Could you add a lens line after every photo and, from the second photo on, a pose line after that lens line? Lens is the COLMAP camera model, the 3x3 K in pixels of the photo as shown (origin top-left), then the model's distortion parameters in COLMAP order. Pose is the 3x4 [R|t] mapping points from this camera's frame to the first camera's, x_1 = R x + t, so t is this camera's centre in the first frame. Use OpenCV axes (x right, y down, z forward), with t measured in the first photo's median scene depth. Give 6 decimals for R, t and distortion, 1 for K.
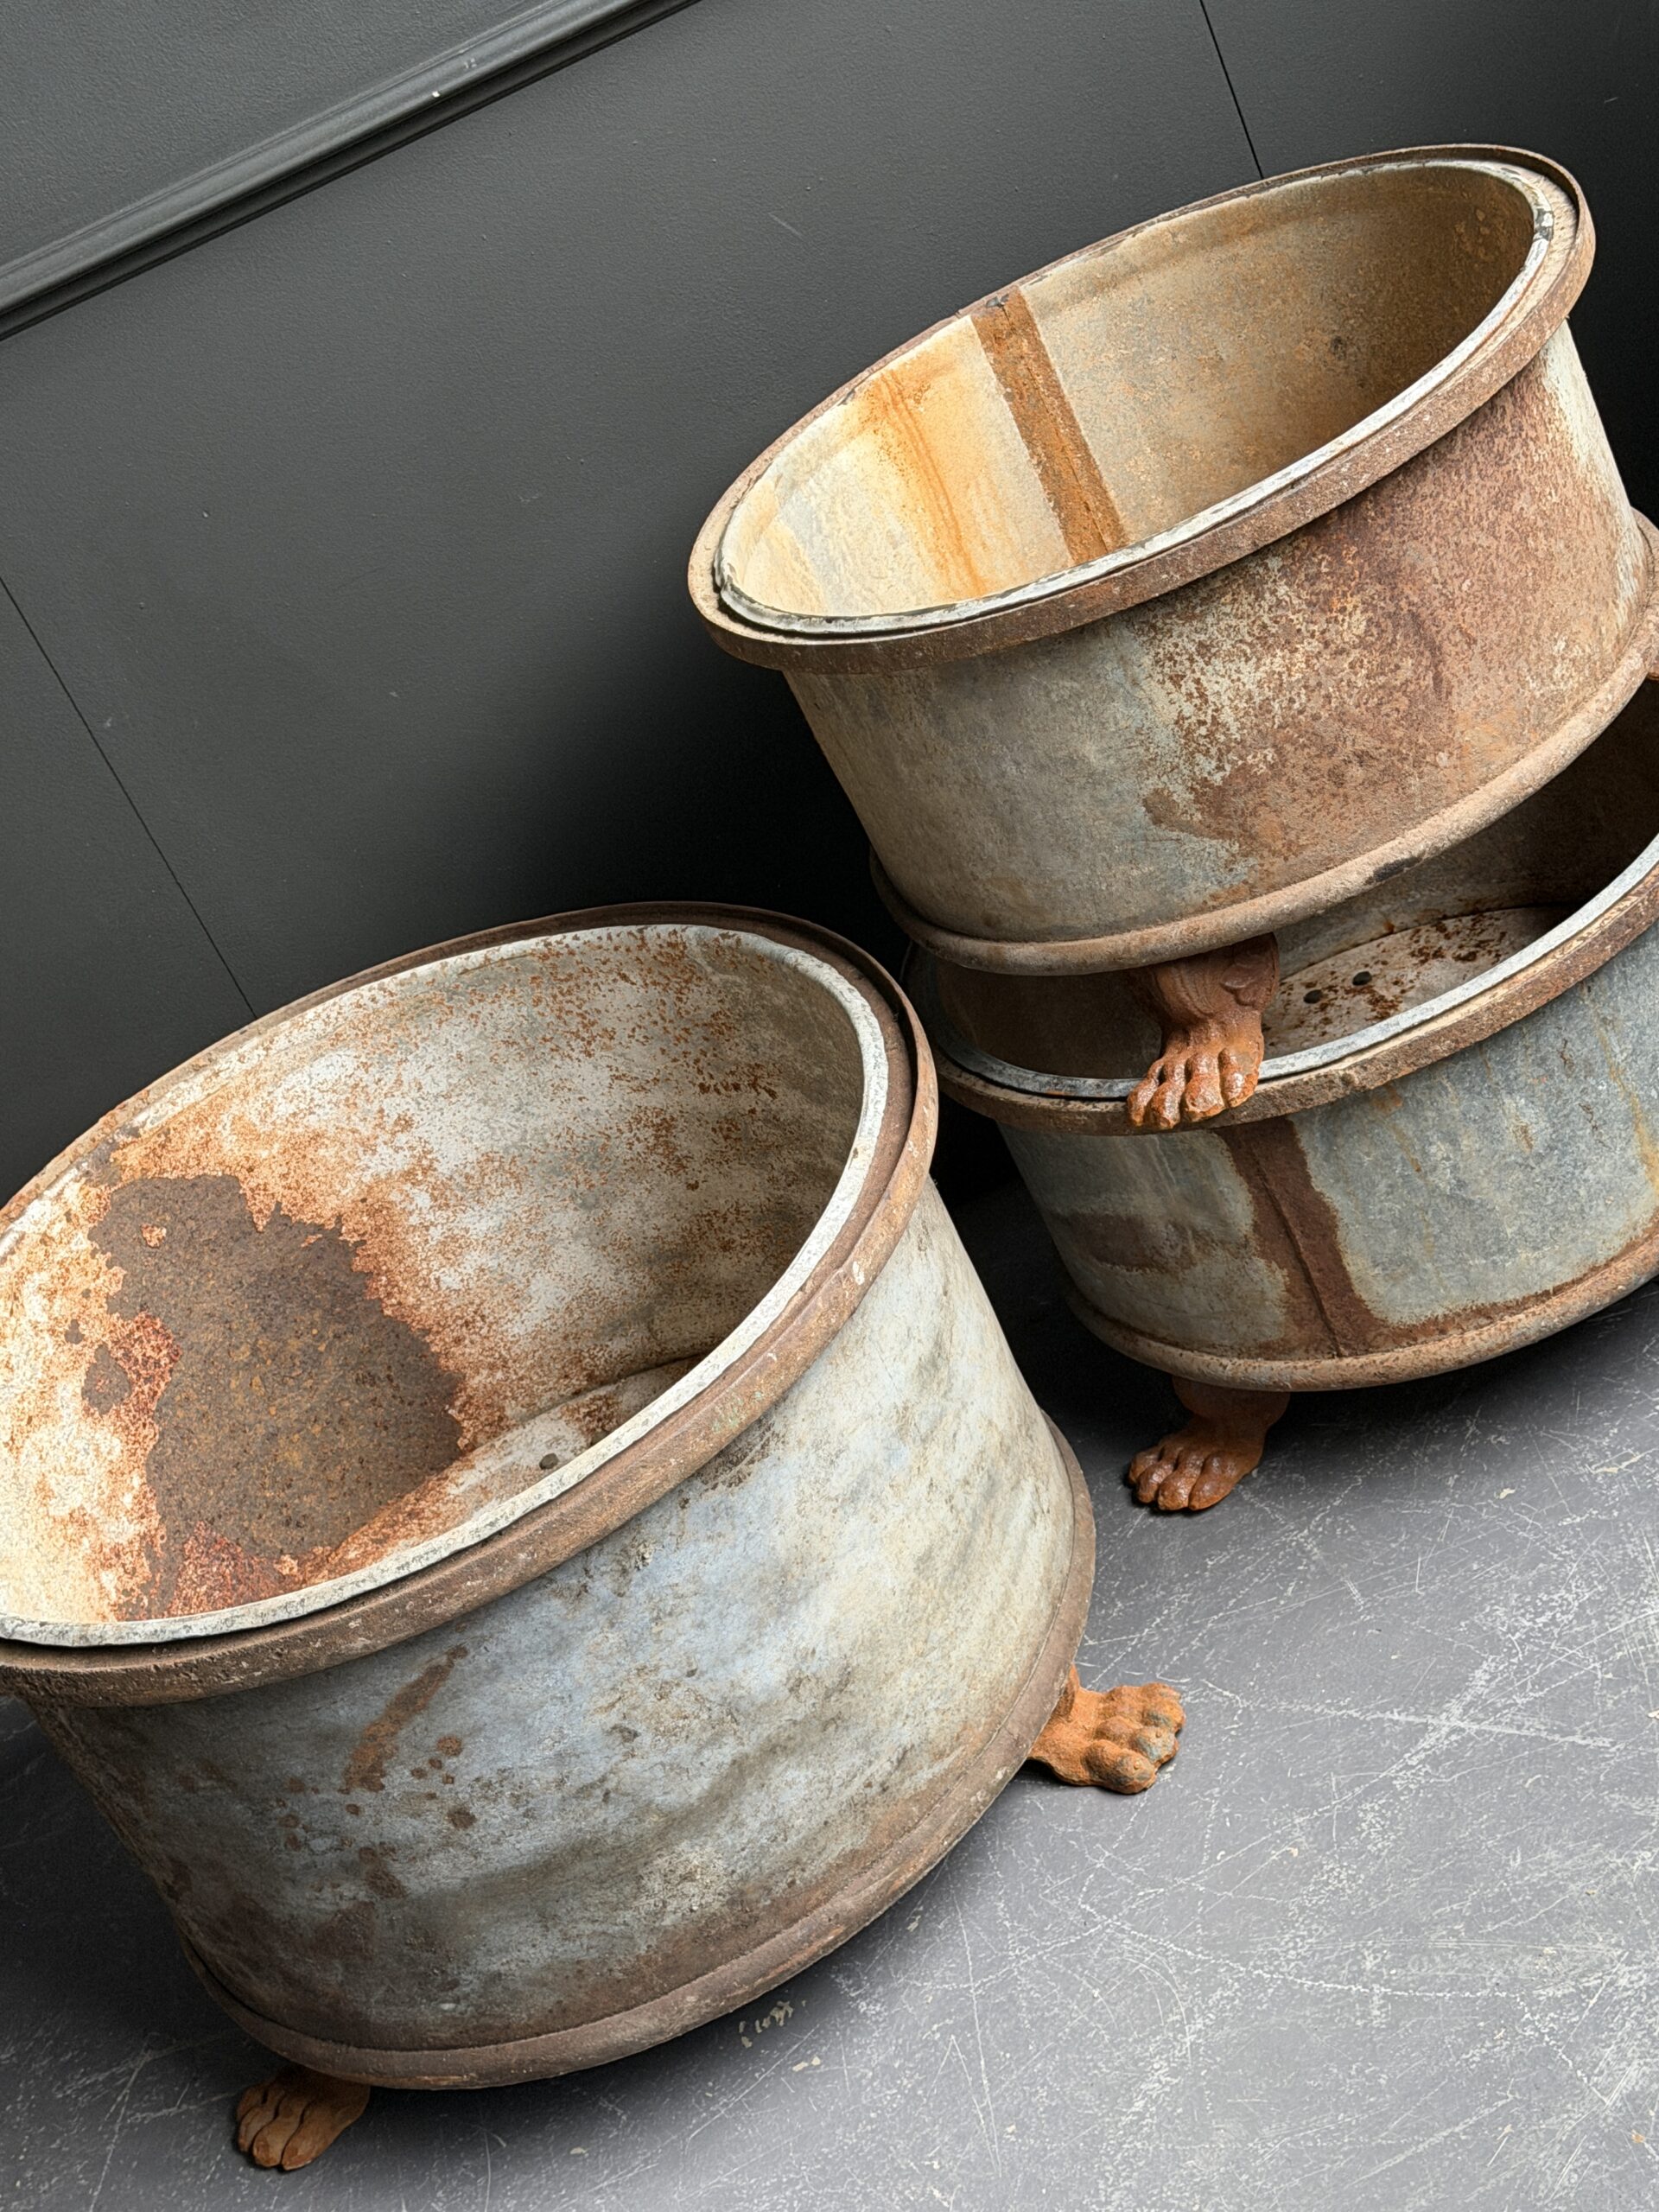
lens RADIAL K [[3557.7, 0, 810.4], [0, 3557.7, 1126.4], [0, 0, 1]] dist [0.135860, 0.000000]
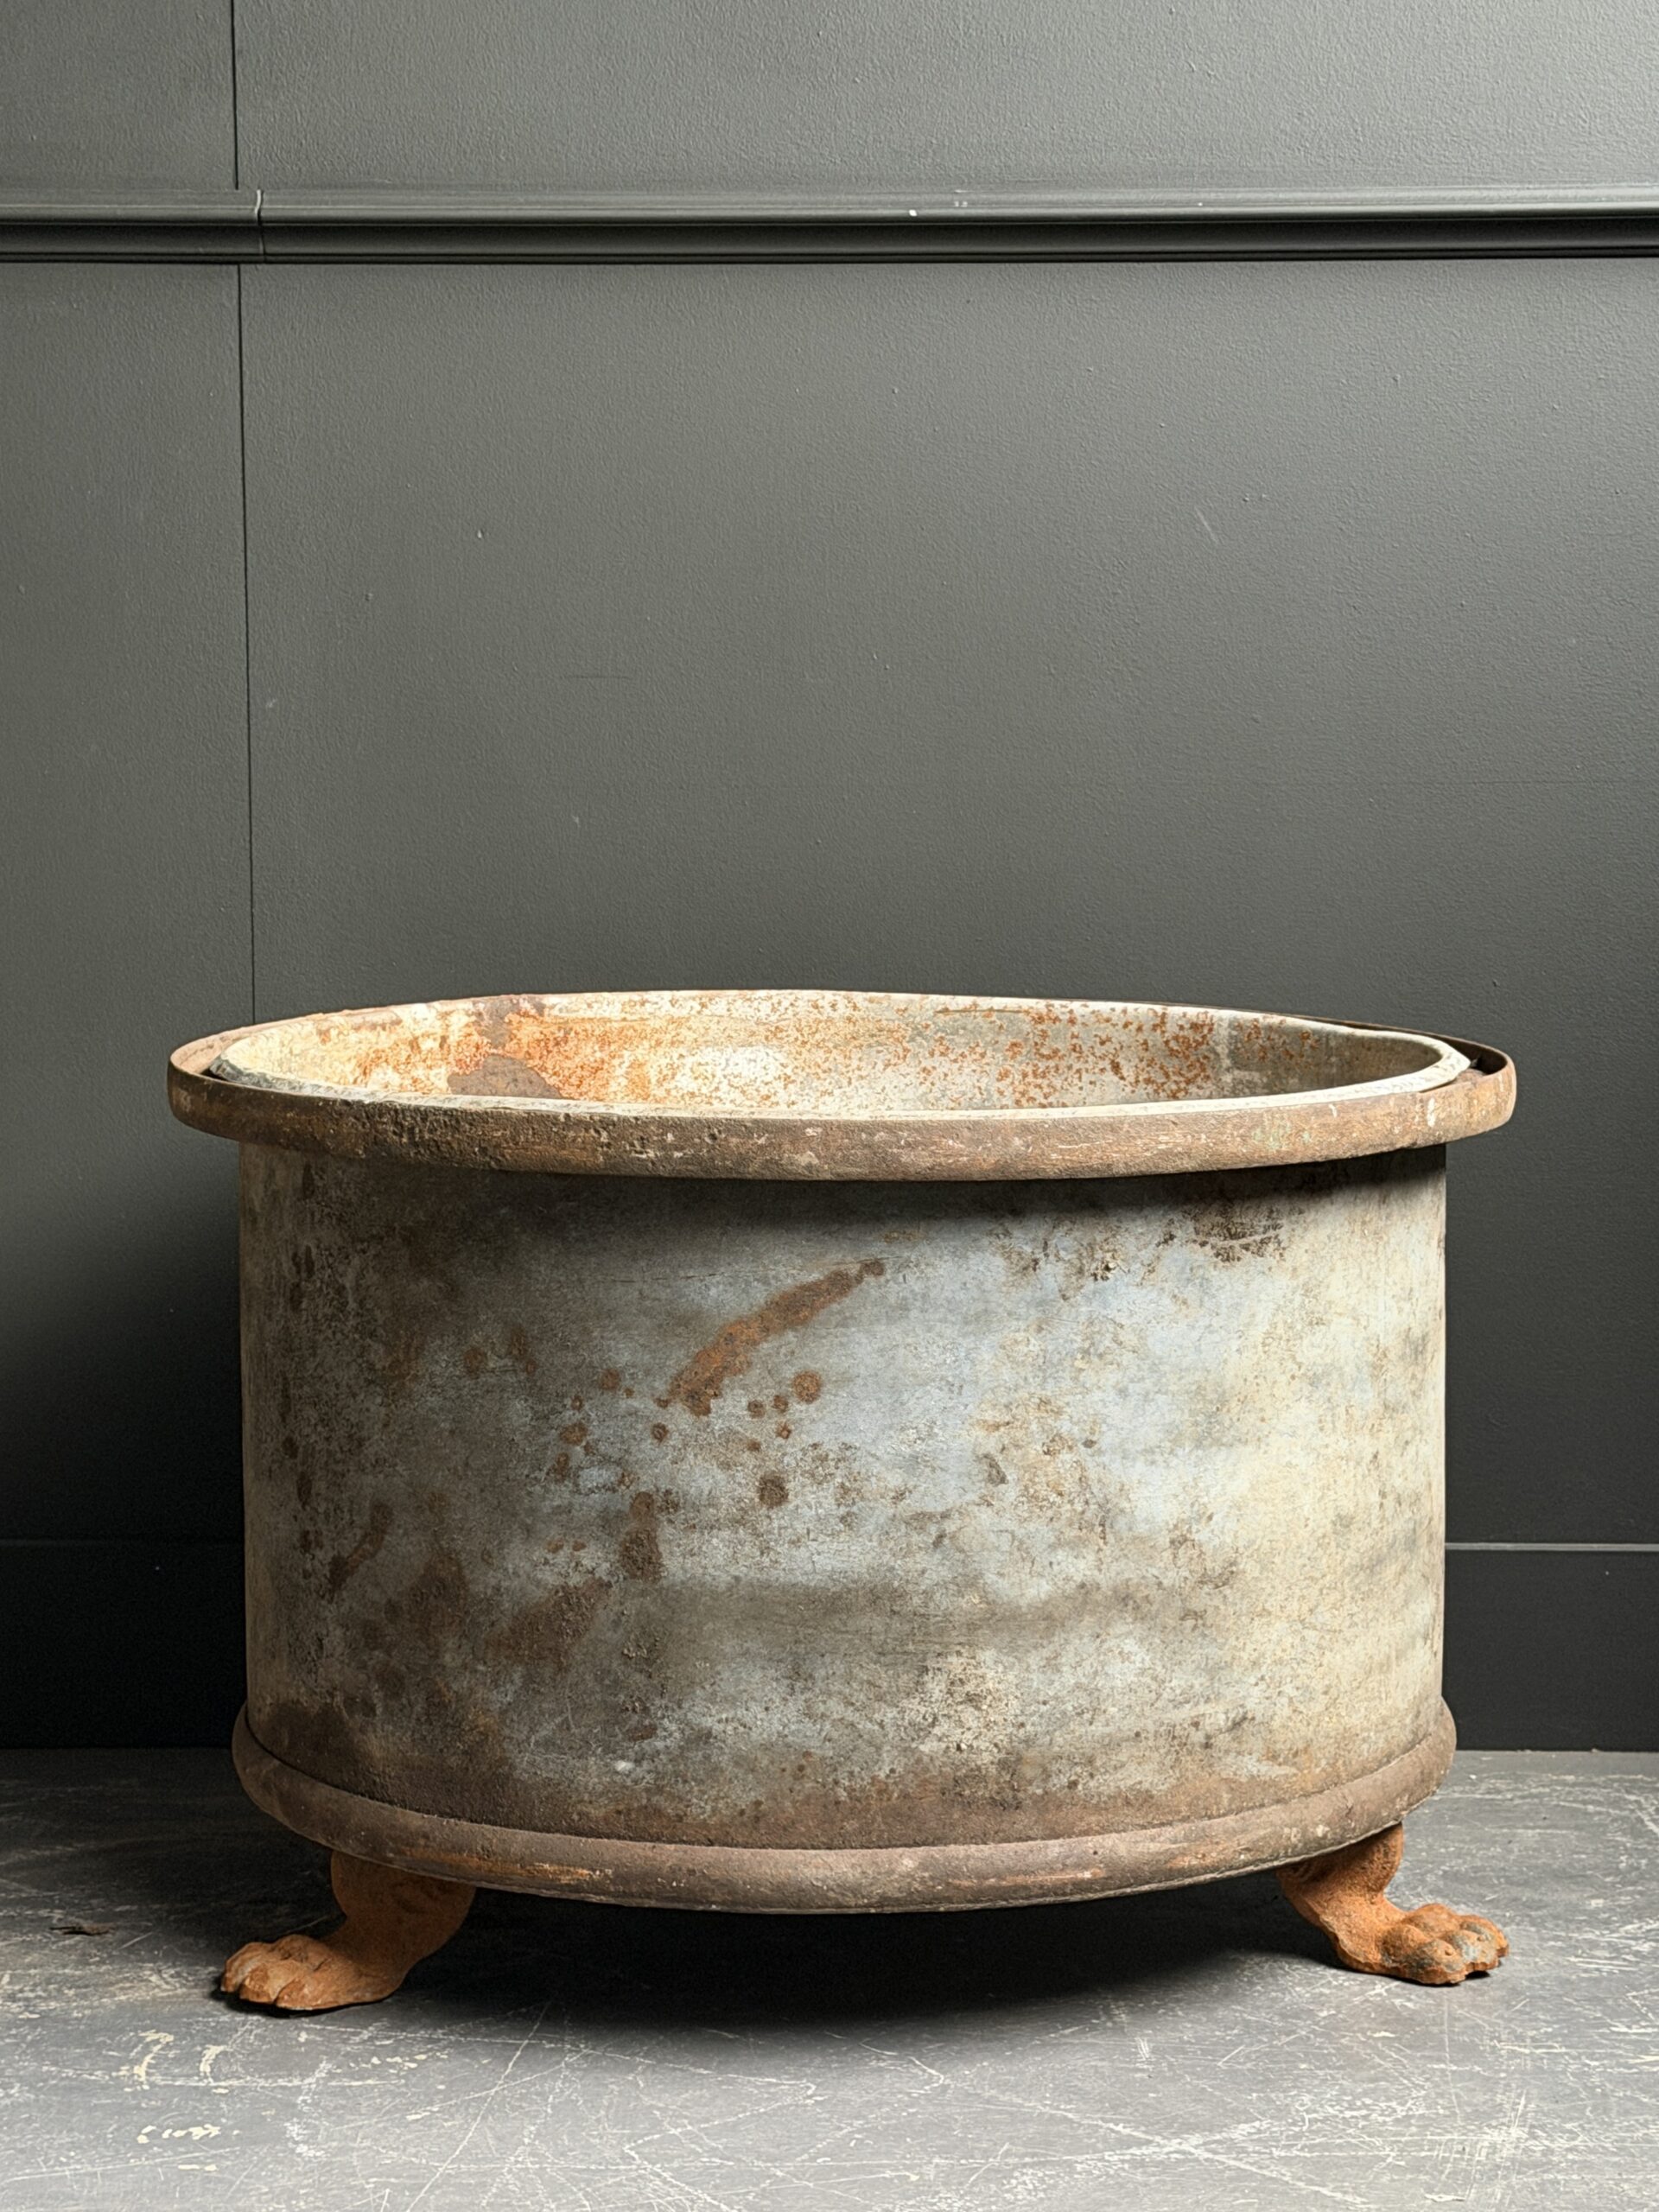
lens RADIAL K [[4272.6, 0, 824.5], [0, 4272.6, 1140.9], [0, 0, 1]] dist [0.162651, 0.000000]
pose [[0.919914, 0.387363, -0.060893, -0.050799], [-0.376150, 0.827875, -0.416093, 0.480574], [-0.110767, 0.405675, 0.907281, 0.047111]]
